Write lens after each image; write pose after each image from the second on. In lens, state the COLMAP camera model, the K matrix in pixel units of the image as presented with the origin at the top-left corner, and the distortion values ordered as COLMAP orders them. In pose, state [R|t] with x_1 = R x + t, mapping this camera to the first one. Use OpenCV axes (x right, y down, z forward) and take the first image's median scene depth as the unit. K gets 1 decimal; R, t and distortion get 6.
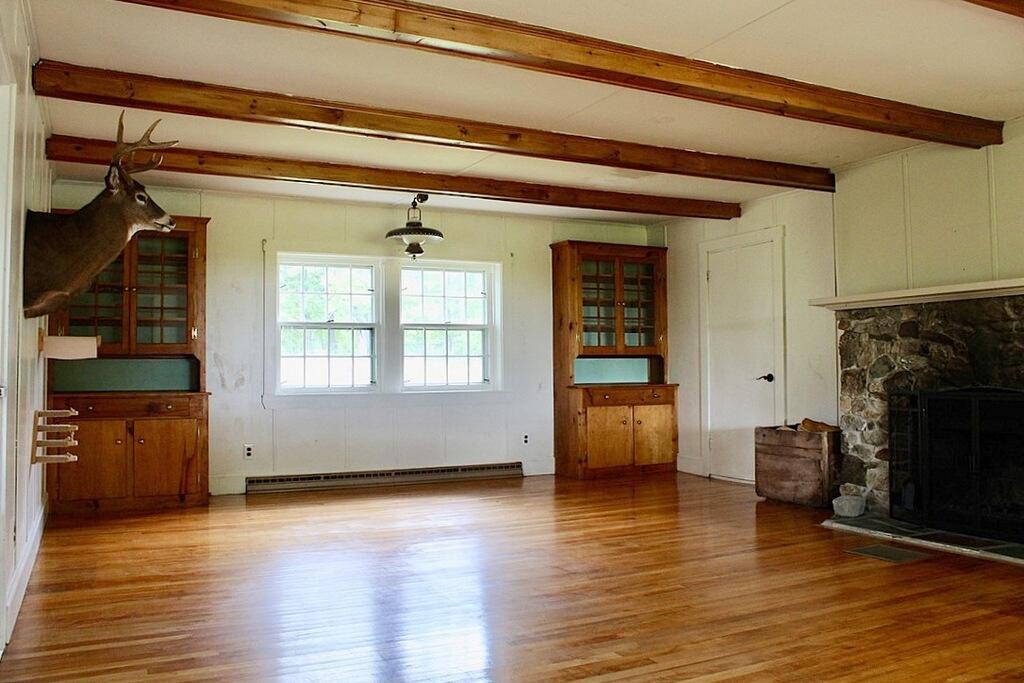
lens RADIAL K [[854.4, 0, 512.0], [0, 854.4, 341.5], [0, 0, 1]] dist [-0.157774, 0.156825]
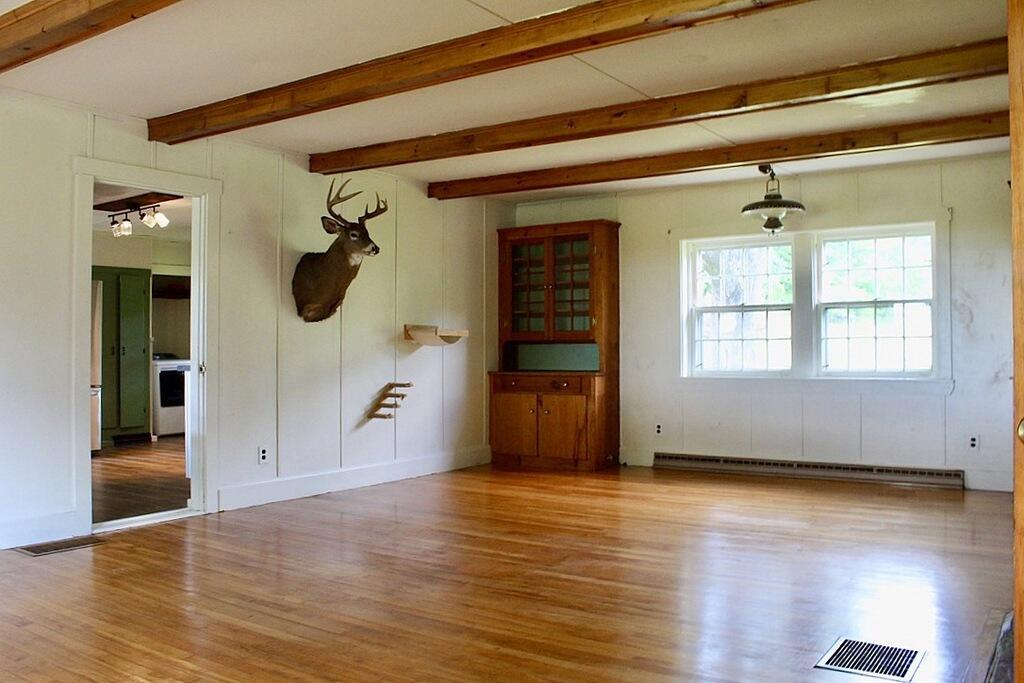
lens RADIAL K [[878.2, 0, 503.9], [0, 878.2, 342.6], [0, 0, 1]] dist [-0.160397, 0.153919]
pose [[0.490972, -0.003969, -0.871166, 0.806607], [0.026045, 0.999610, 0.010124, 0.005098], [0.870786, -0.027660, 0.490884, 0.399253]]
